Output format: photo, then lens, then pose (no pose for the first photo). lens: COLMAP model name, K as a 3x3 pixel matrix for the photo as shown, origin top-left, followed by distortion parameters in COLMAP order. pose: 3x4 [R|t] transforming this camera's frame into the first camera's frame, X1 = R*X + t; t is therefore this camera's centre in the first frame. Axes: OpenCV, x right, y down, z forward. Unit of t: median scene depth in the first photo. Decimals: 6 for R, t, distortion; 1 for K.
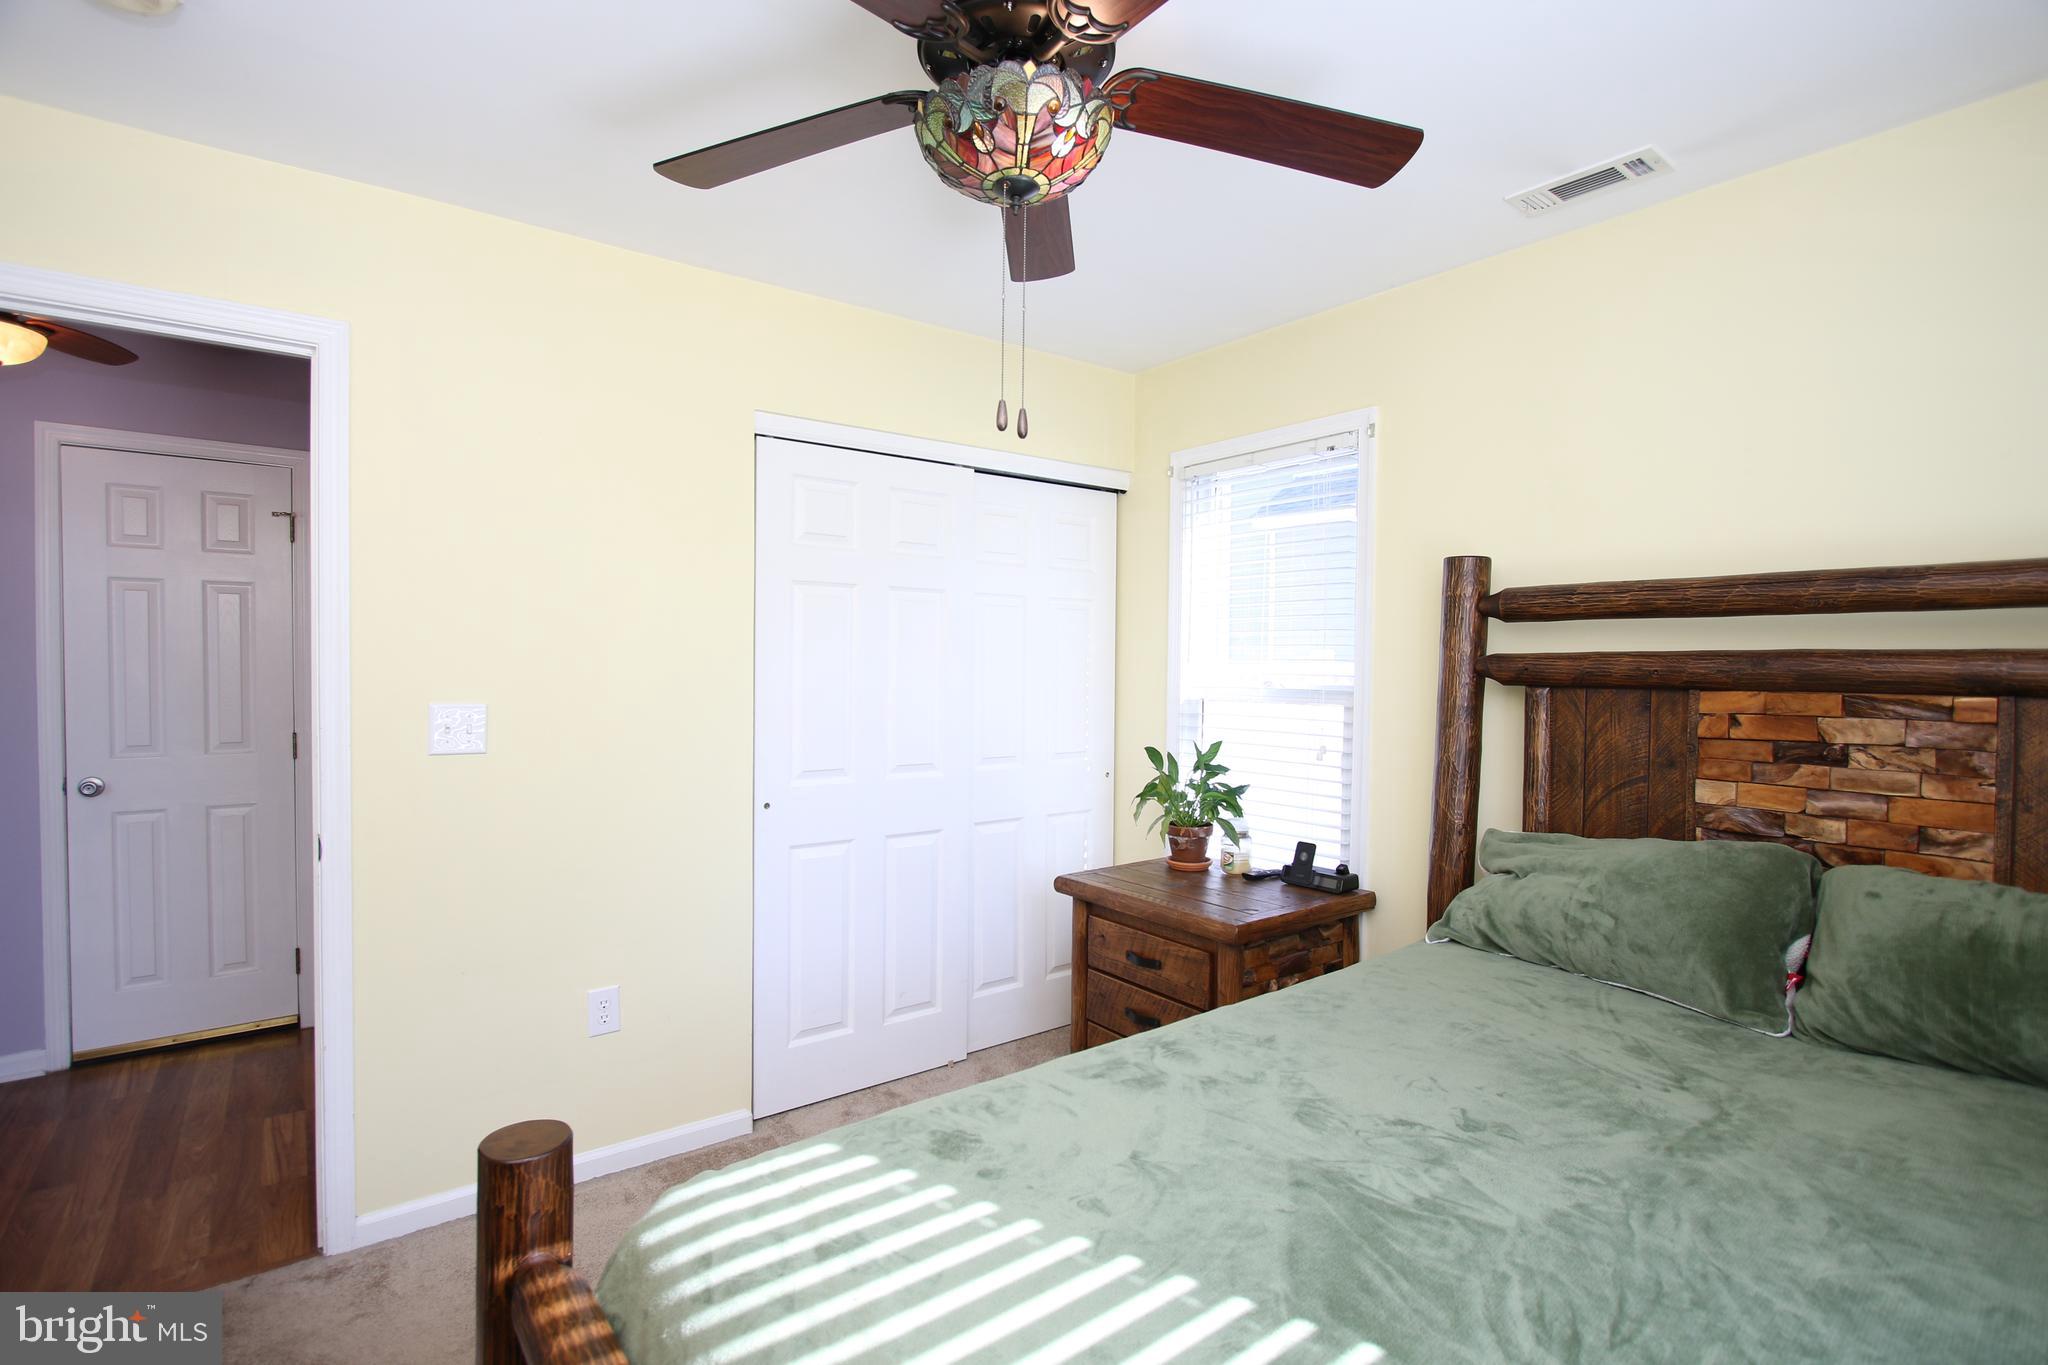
lens RADIAL K [[941.7, 0, 1004.8], [0, 941.7, 694.1], [0, 0, 1]] dist [-0.014302, 0.001193]
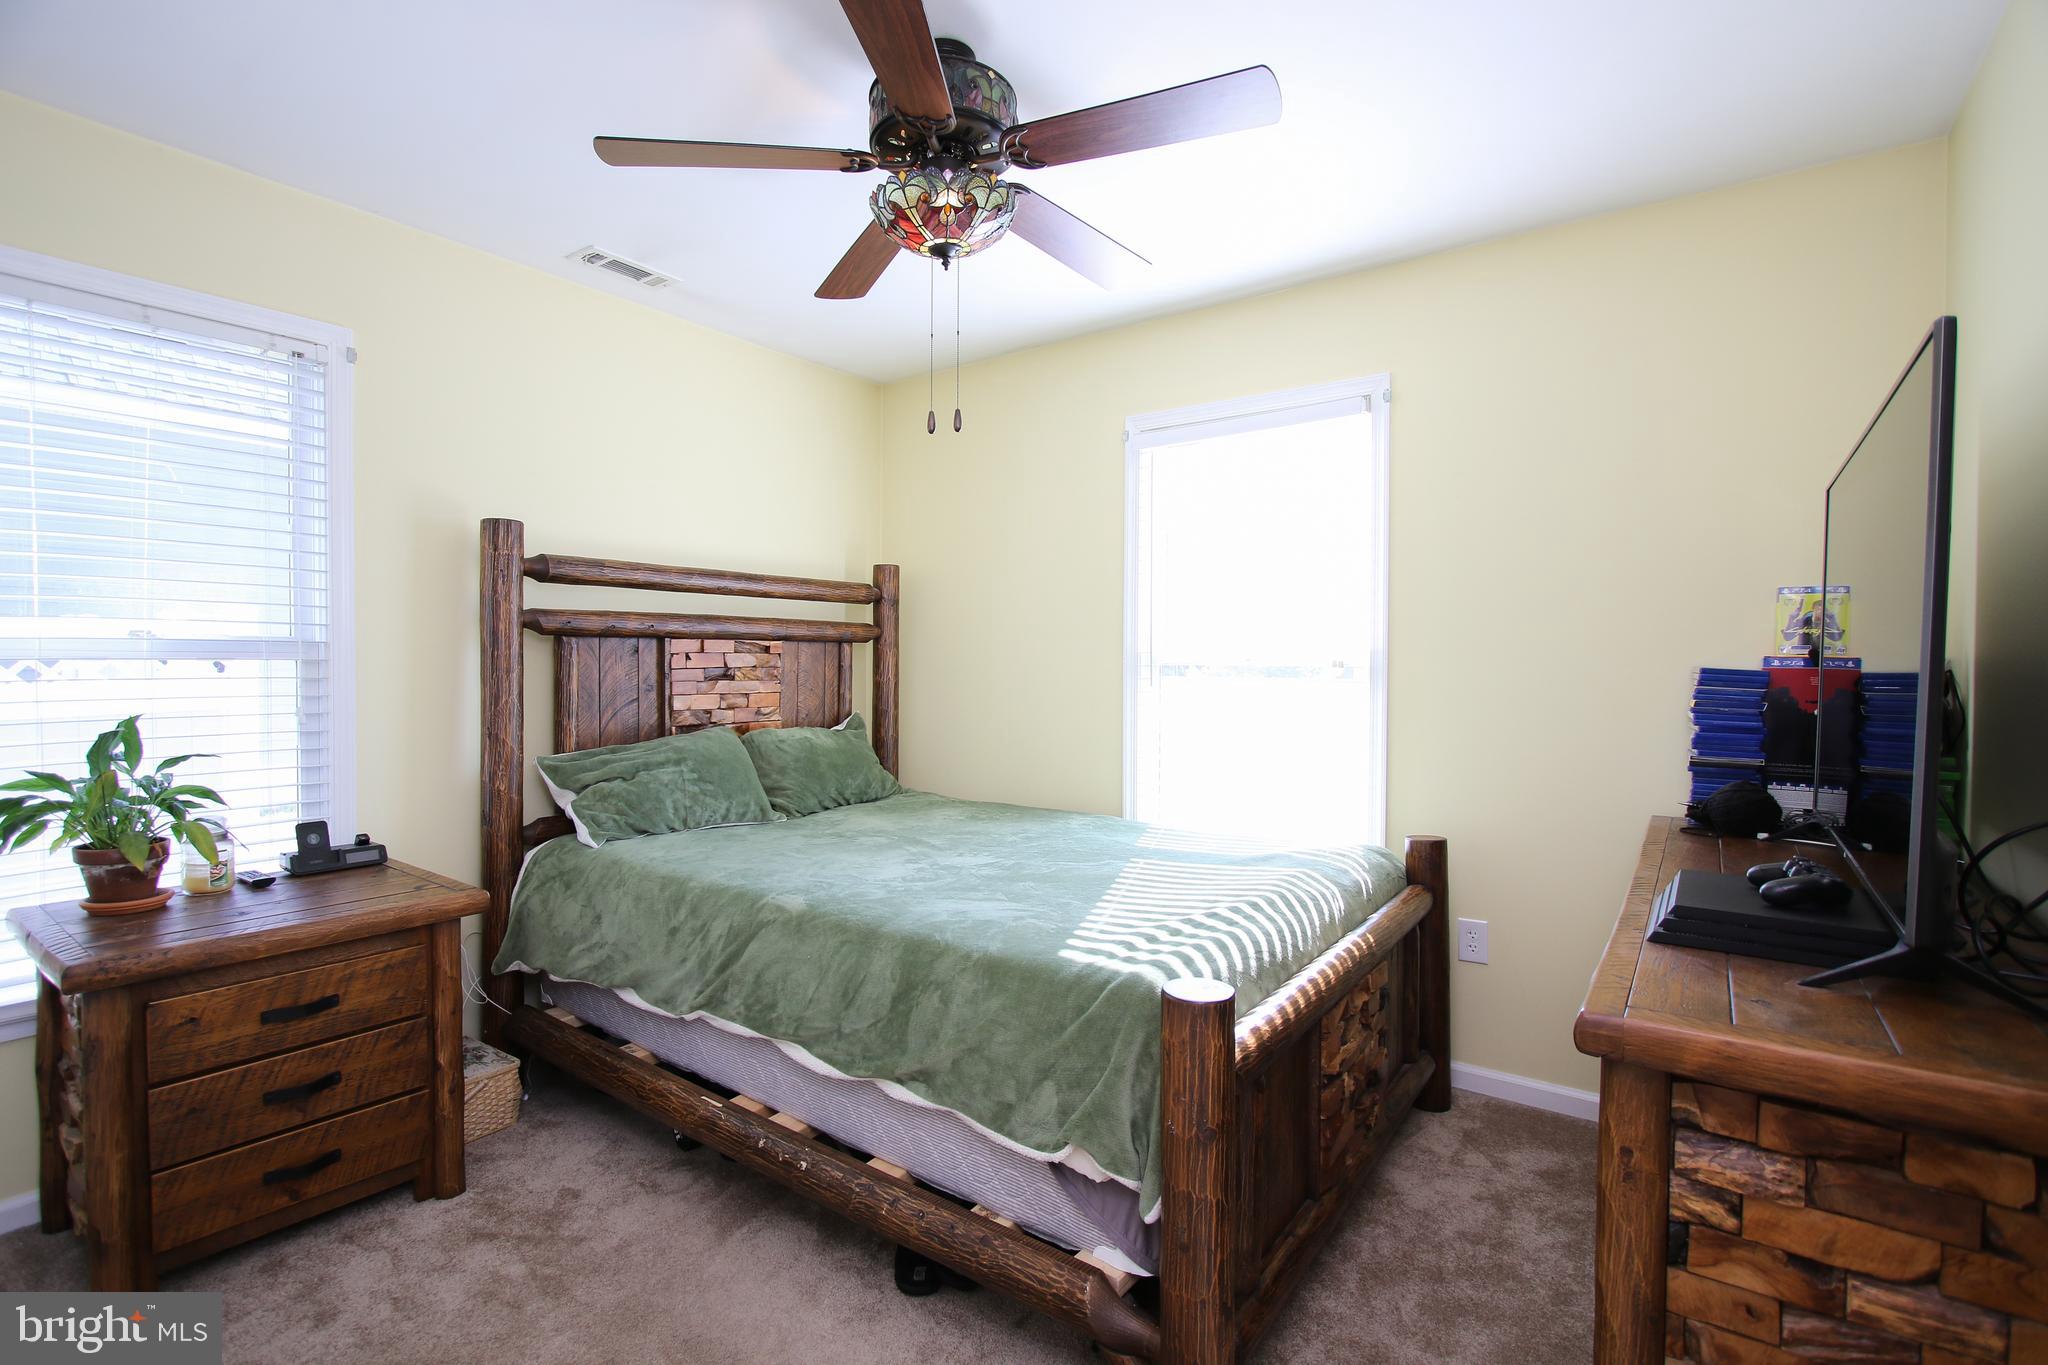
lens RADIAL K [[941.7, 0, 1018.3], [0, 941.7, 671.3], [0, 0, 1]] dist [-0.014302, 0.001193]
pose [[-0.266140, -0.028094, 0.963525, -0.777668], [0.014845, 0.999337, 0.033239, 0.006147], [-0.963820, 0.023149, -0.265546, 0.733117]]
